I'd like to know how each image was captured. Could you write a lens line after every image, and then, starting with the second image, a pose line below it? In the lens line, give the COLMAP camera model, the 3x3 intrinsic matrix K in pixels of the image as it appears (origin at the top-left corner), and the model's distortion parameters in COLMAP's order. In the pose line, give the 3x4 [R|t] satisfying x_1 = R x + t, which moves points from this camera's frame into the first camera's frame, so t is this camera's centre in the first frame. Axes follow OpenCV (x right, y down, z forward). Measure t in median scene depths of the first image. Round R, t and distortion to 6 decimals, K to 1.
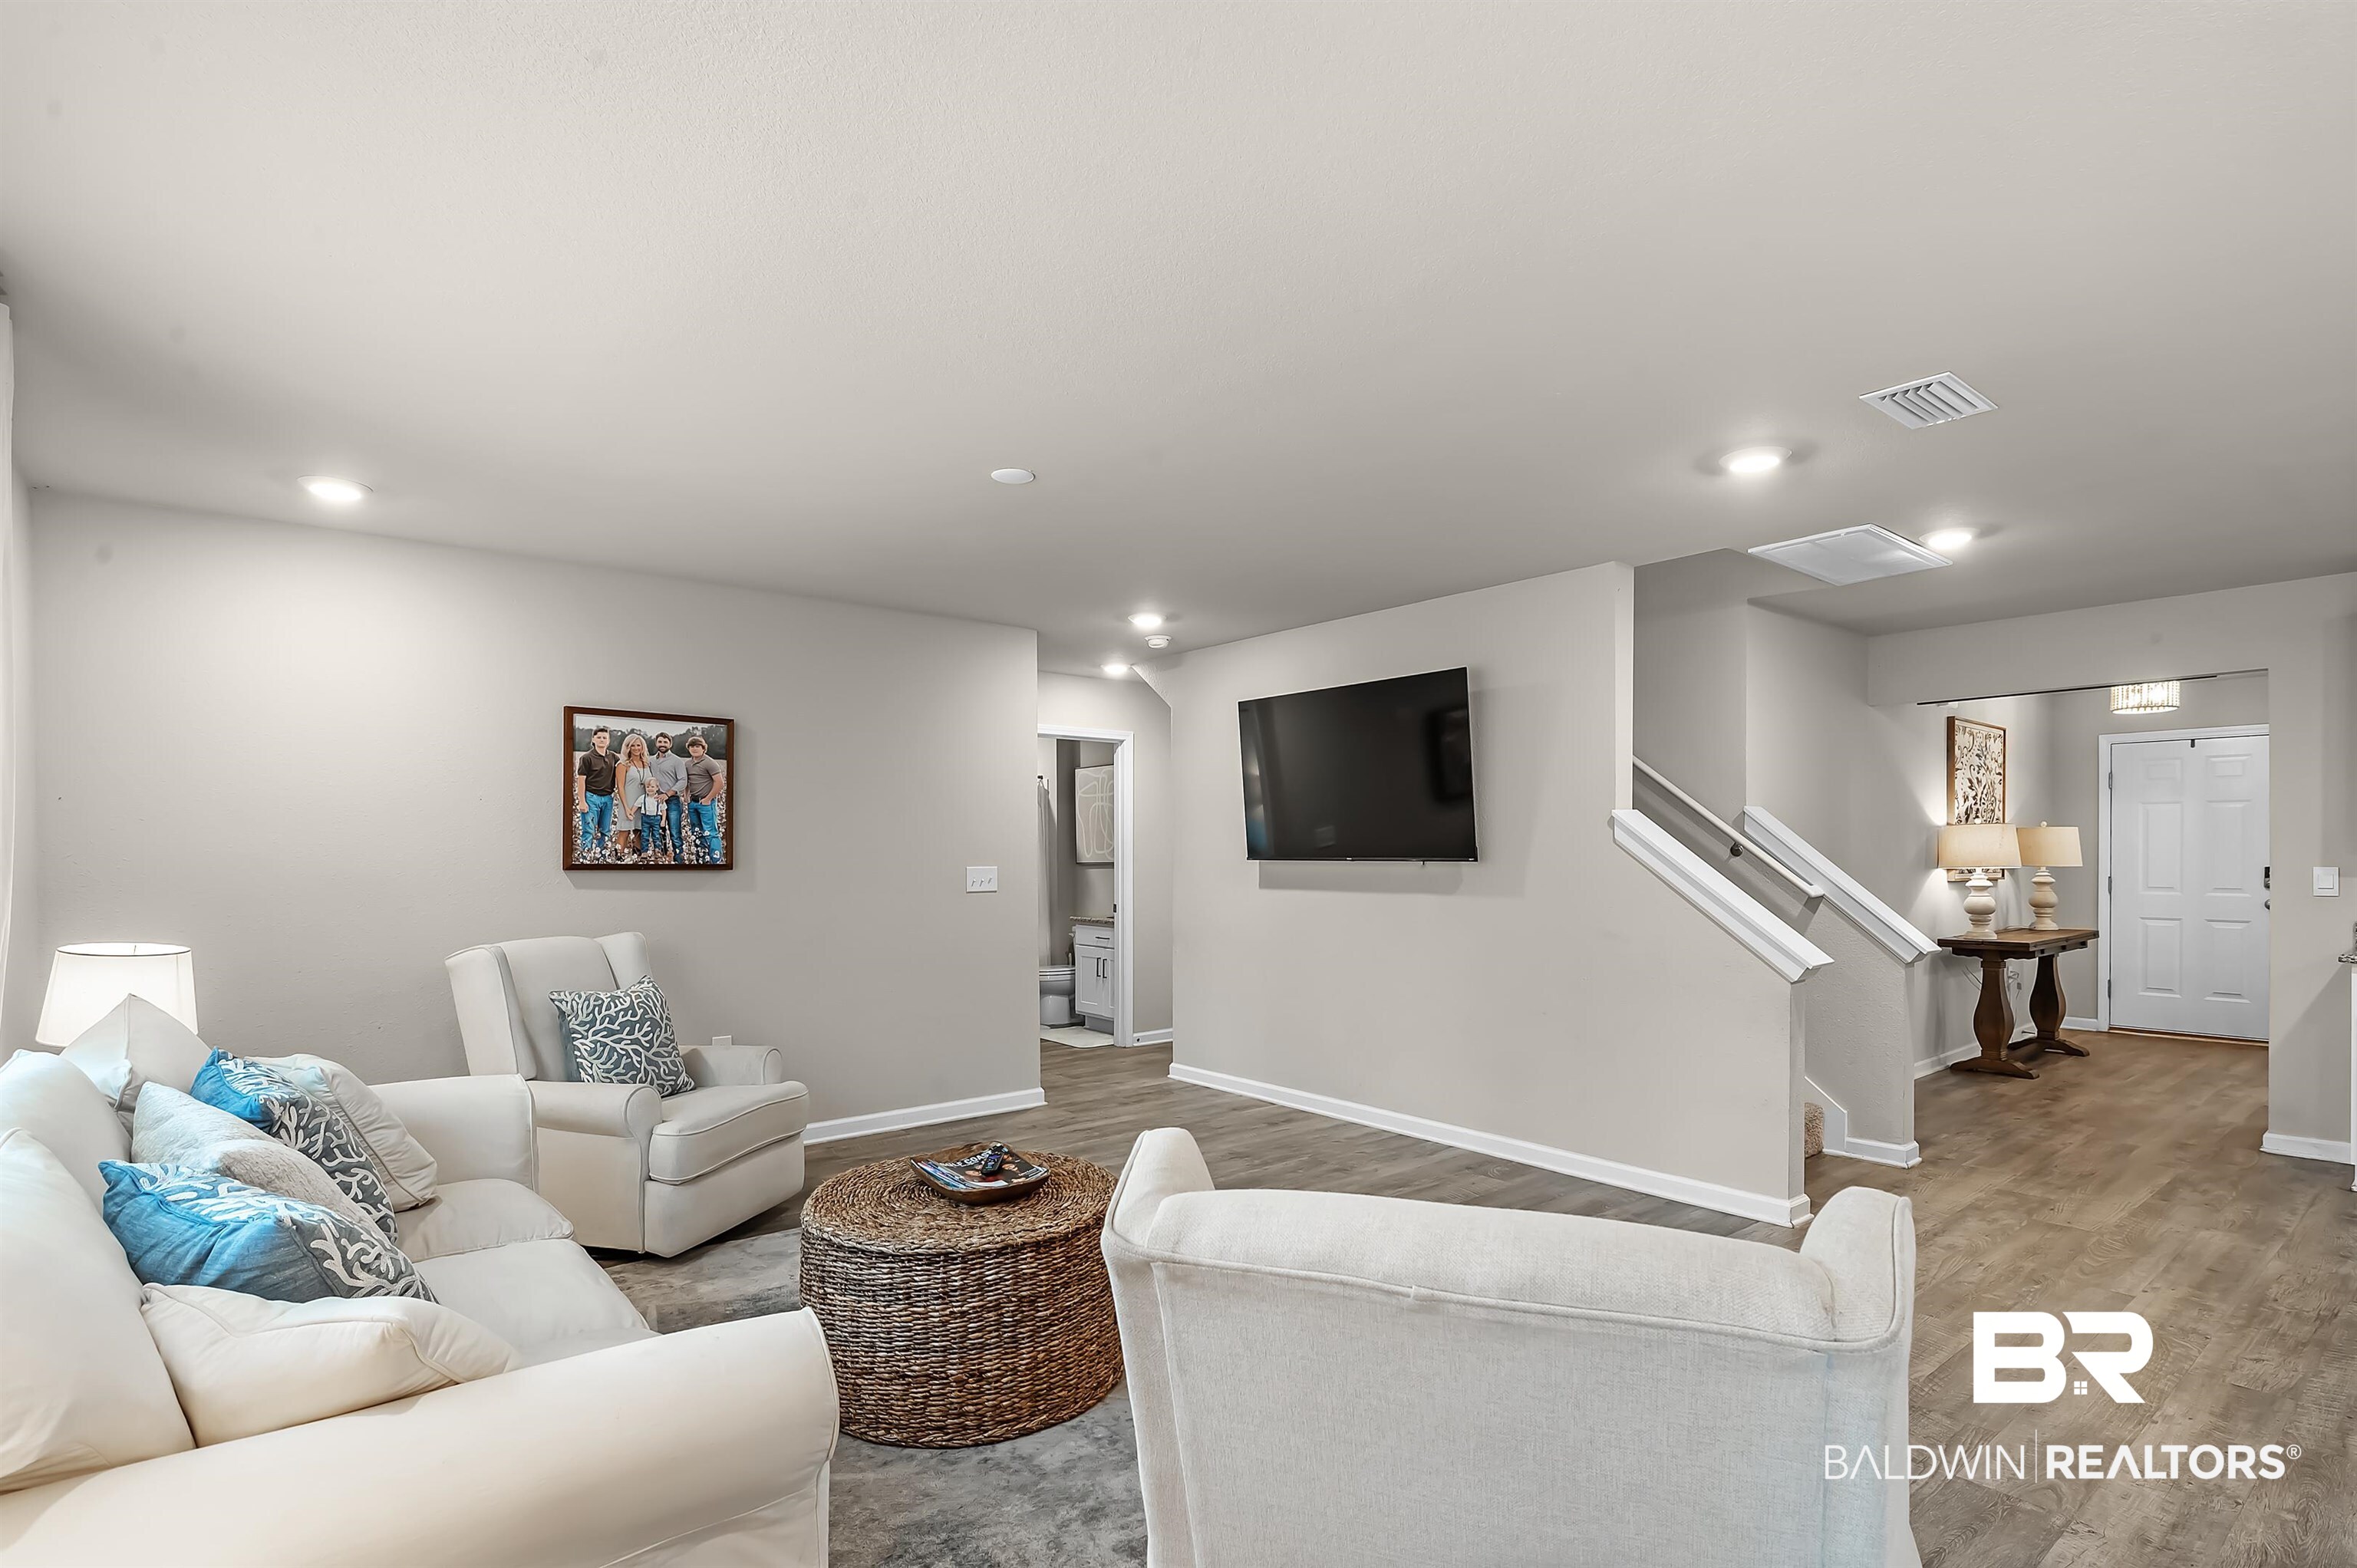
lens RADIAL K [[1147.0, 0, 1182.6], [0, 1147.0, 860.1], [0, 0, 1]] dist [-0.002483, -0.000391]
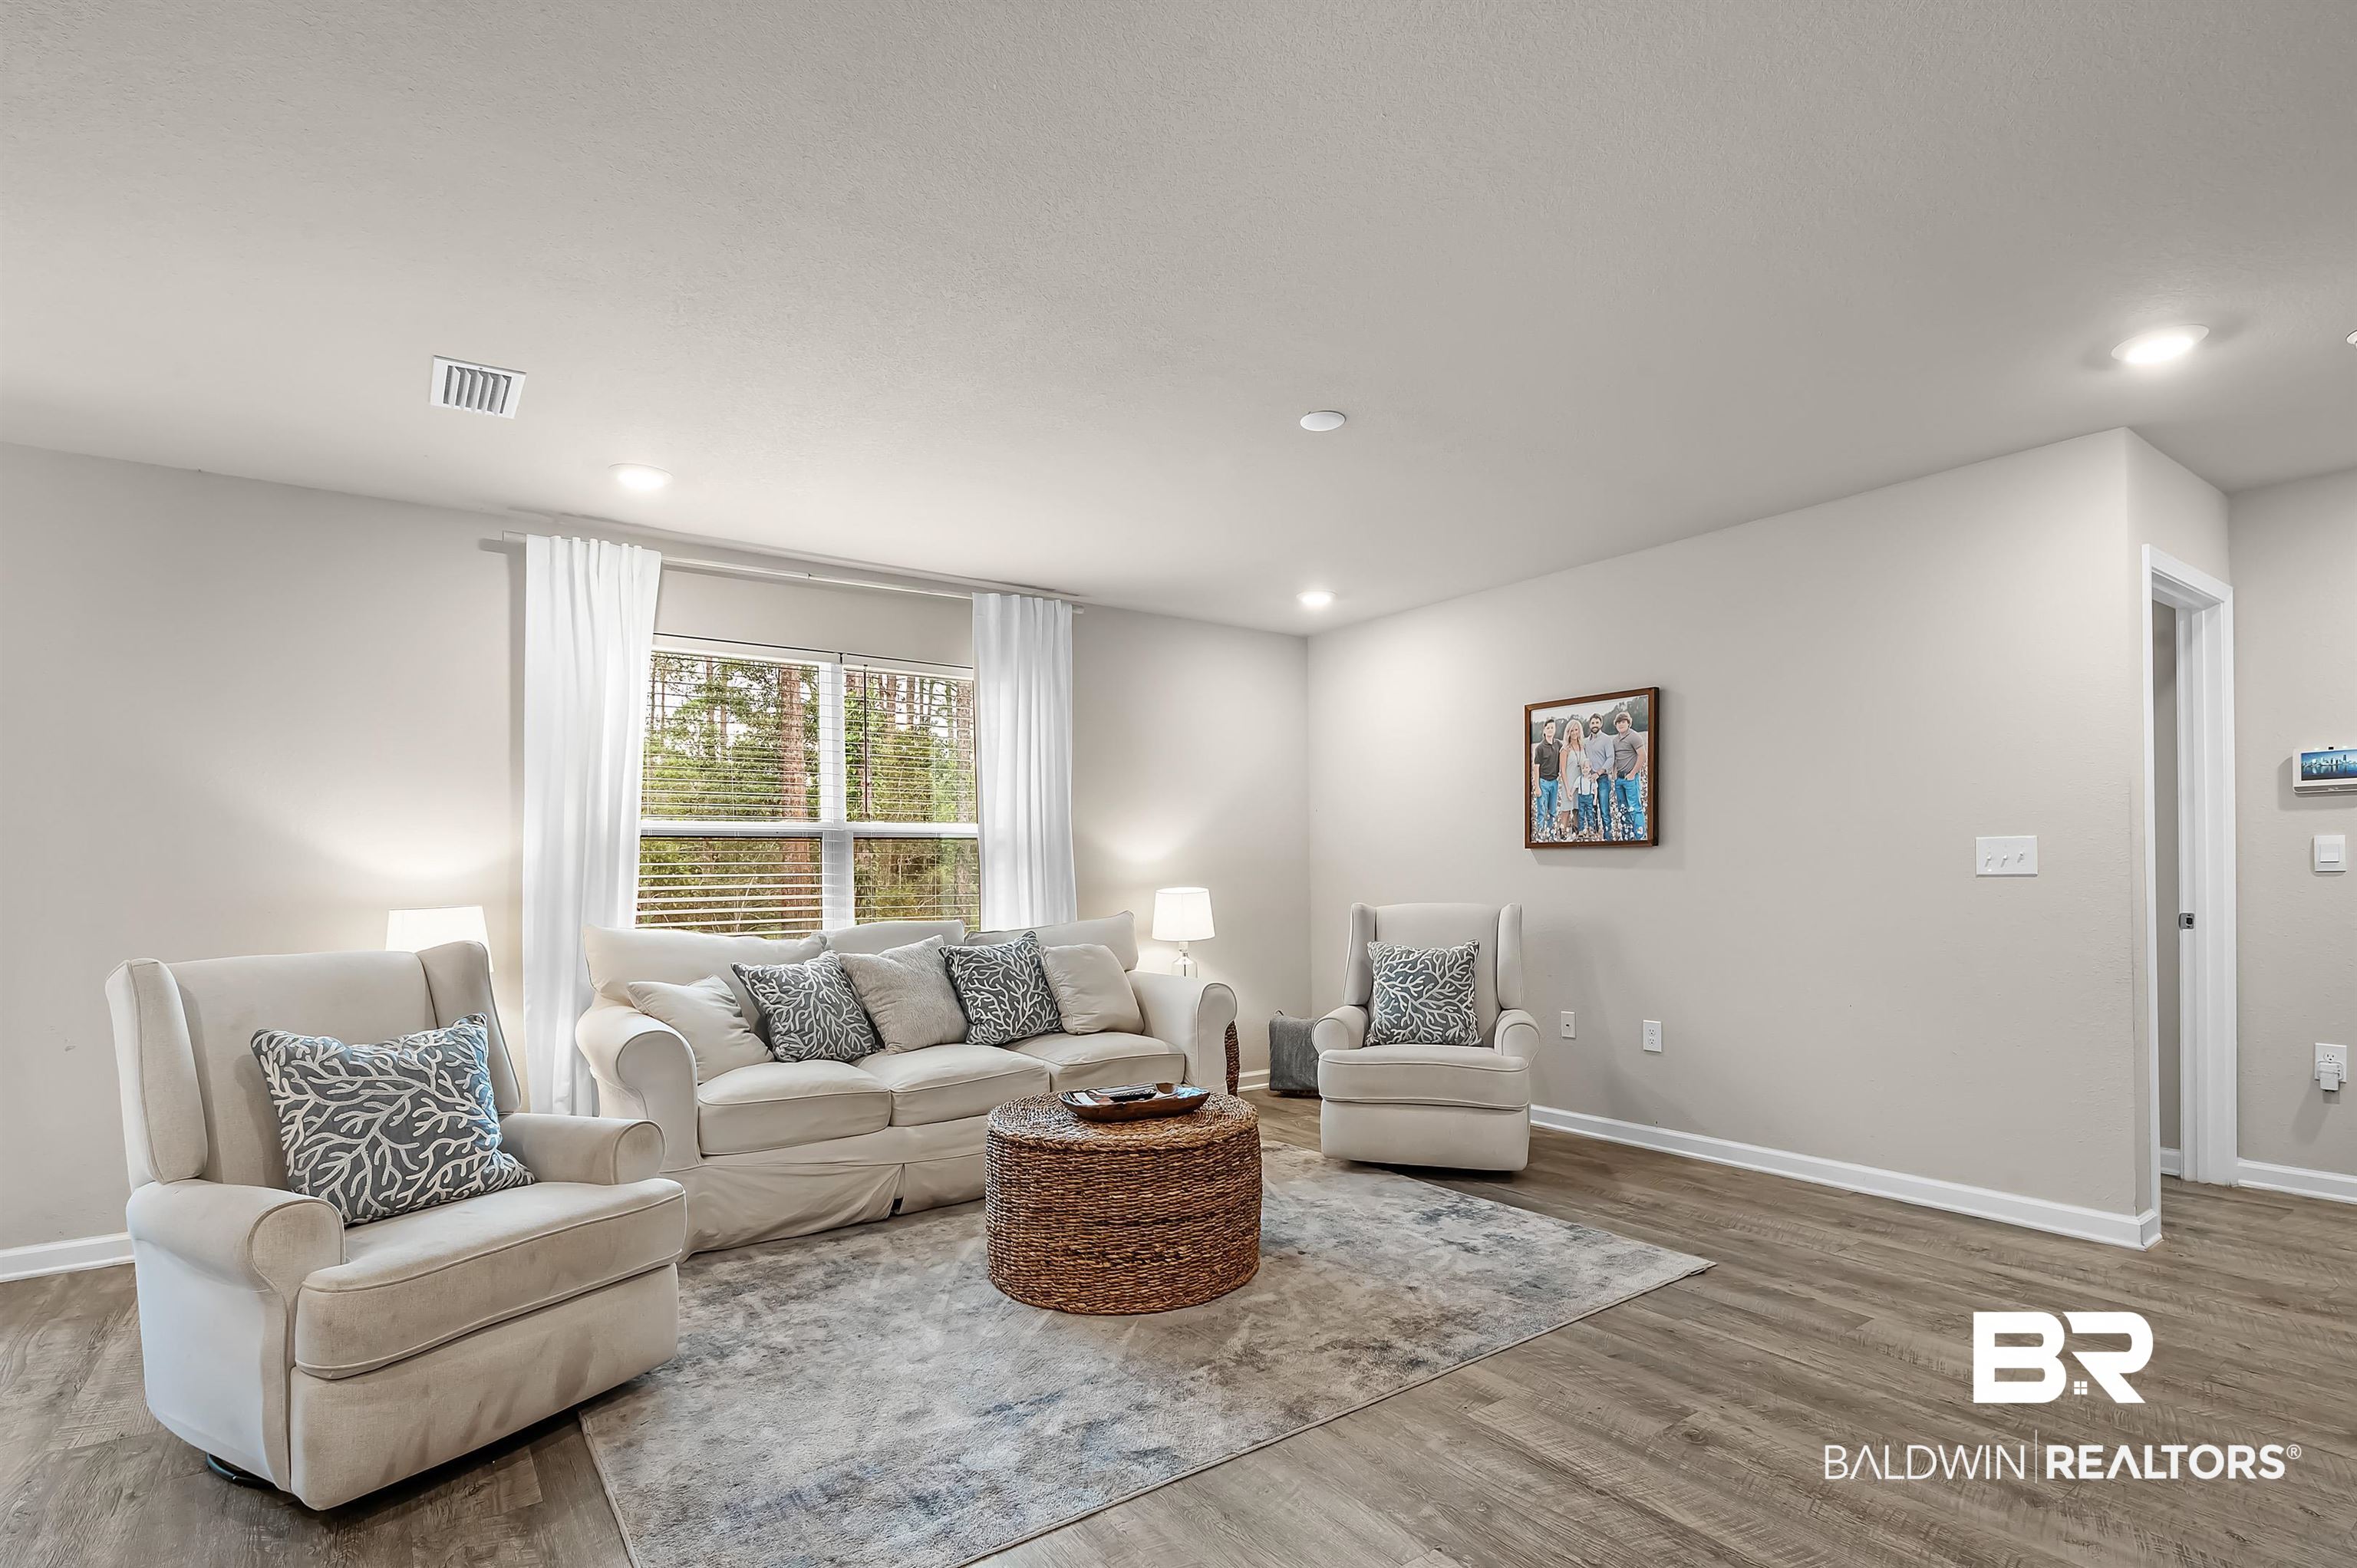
lens RADIAL K [[1147.0, 0, 1182.6], [0, 1147.0, 860.1], [0, 0, 1]] dist [-0.002483, -0.000391]
pose [[-0.064835, -0.004696, -0.997885, 0.594296], [0.006902, 0.999963, -0.005154, 0.022785], [0.997872, -0.007221, -0.064800, 0.691277]]
